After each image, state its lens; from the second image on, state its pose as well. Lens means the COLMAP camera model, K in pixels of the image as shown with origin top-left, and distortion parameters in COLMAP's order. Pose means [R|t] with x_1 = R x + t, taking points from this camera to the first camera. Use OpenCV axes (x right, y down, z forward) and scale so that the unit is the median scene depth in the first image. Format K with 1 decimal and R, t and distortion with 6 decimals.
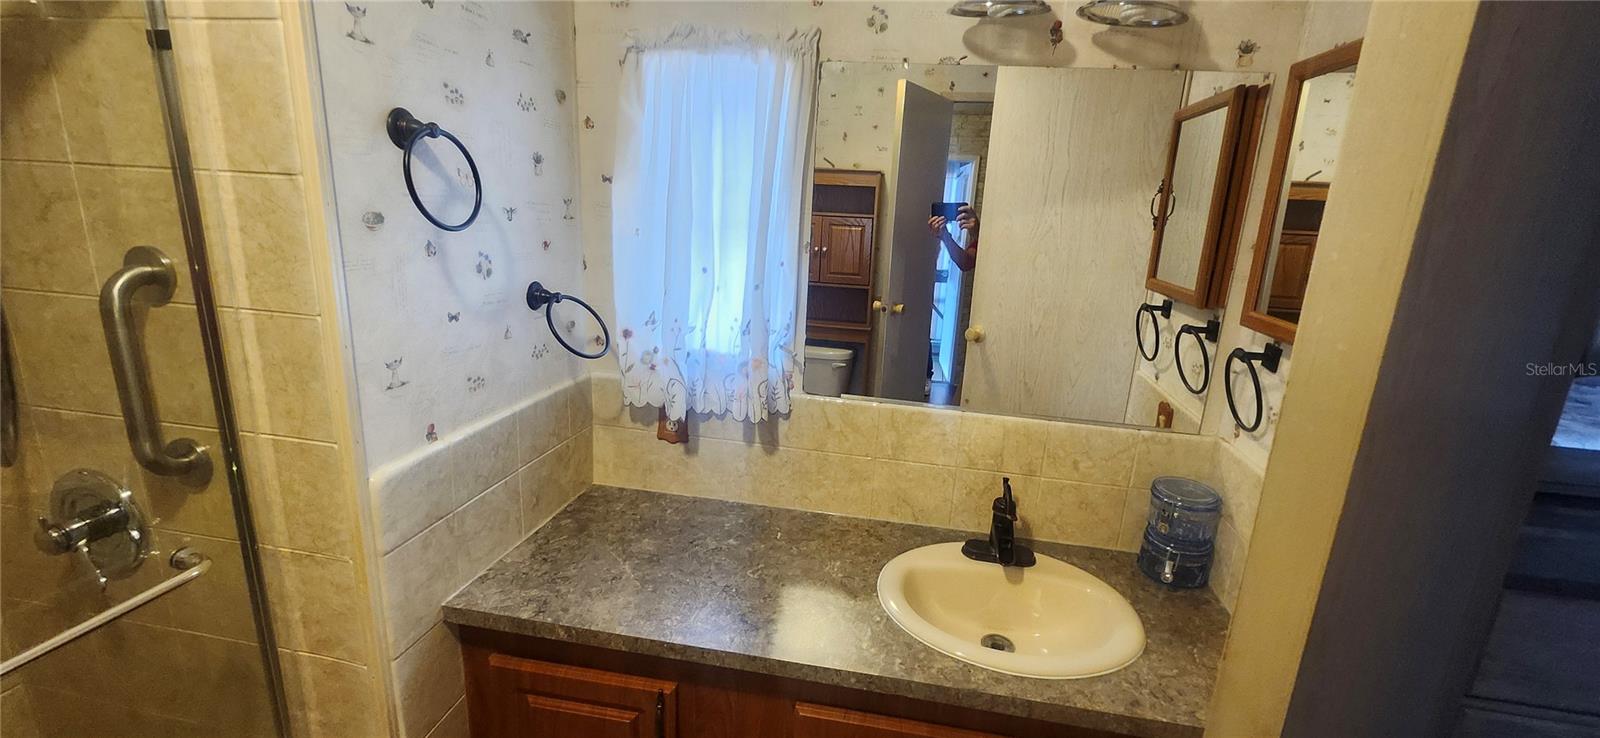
lens RADIAL K [[635.3, 0, 819.8], [0, 635.3, 365.9], [0, 0, 1]] dist [-0.000070, -0.000517]
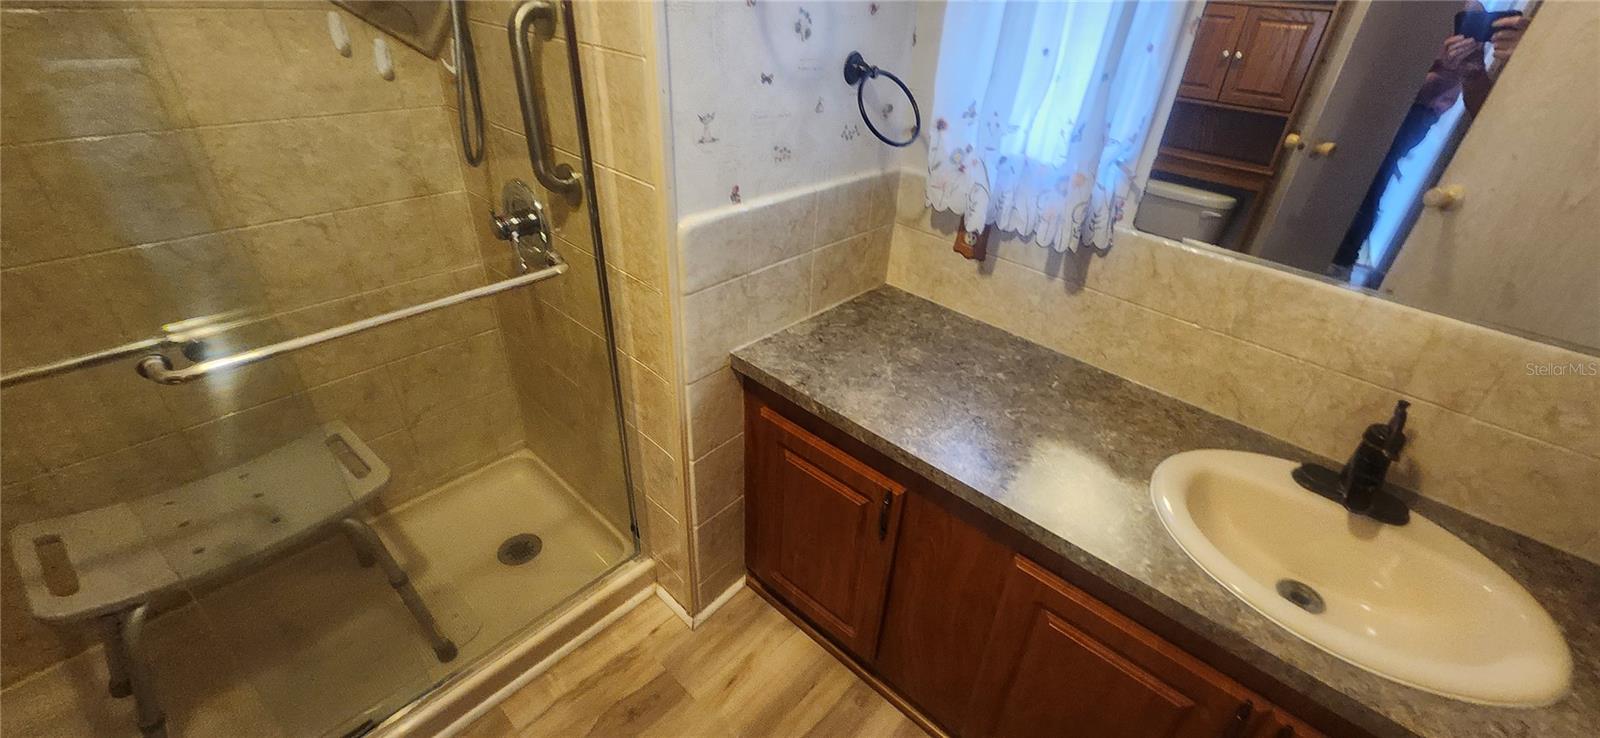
lens RADIAL K [[630.5, 0, 830.4], [0, 630.5, 362.0], [0, 0, 1]] dist [0.002916, 0.000349]
pose [[0.854316, 0.275534, -0.440710, 0.053888], [-0.152642, 0.943536, 0.294007, 0.030899], [0.496835, -0.183905, 0.848136, 0.119141]]
